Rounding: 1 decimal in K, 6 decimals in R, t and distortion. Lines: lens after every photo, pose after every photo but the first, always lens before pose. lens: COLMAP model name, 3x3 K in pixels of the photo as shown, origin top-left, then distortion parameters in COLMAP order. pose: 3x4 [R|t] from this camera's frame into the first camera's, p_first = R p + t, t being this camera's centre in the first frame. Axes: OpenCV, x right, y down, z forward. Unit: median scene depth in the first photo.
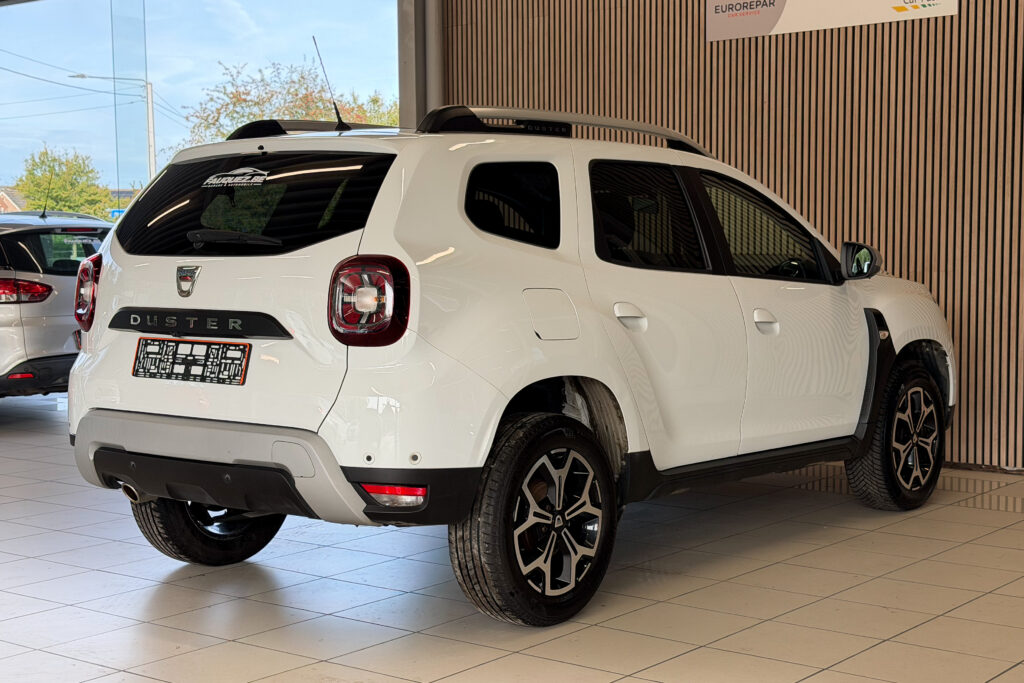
lens RADIAL K [[1545.8, 0, 511.6], [0, 1545.8, 356.7], [0, 0, 1]] dist [0.135524, -0.010078]
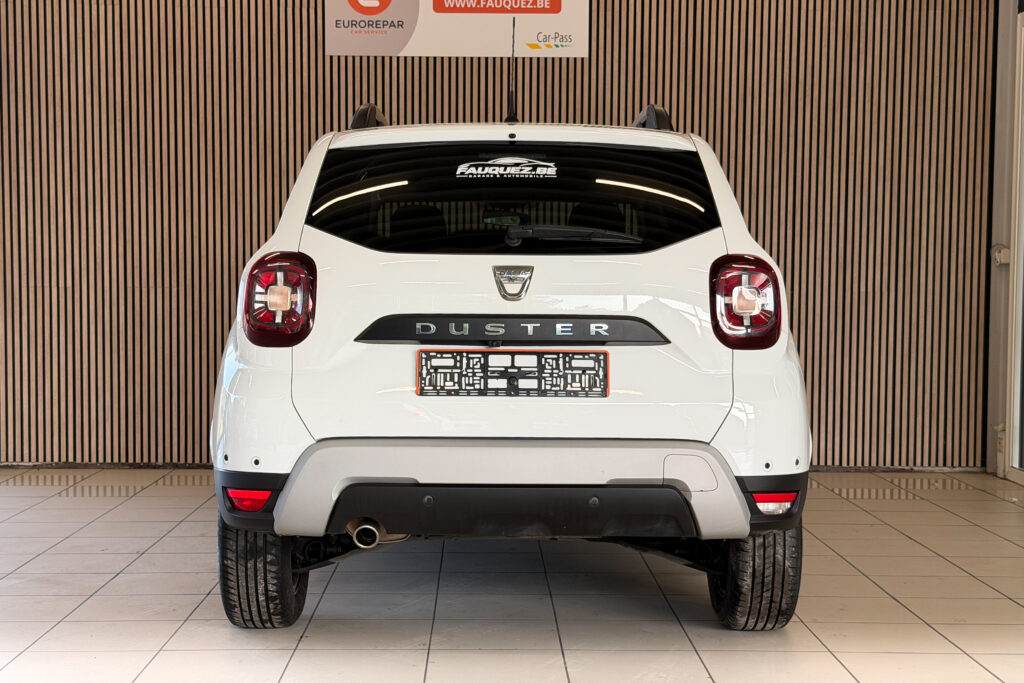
lens RADIAL K [[1545.8, 0, 511.6], [0, 1545.8, 356.7], [0, 0, 1]] dist [0.135524, -0.010078]
pose [[0.778726, -0.022380, 0.626964, -0.751196], [0.036583, 0.999283, -0.009768, 0.001596], [-0.626296, 0.030543, 0.778987, 0.319494]]
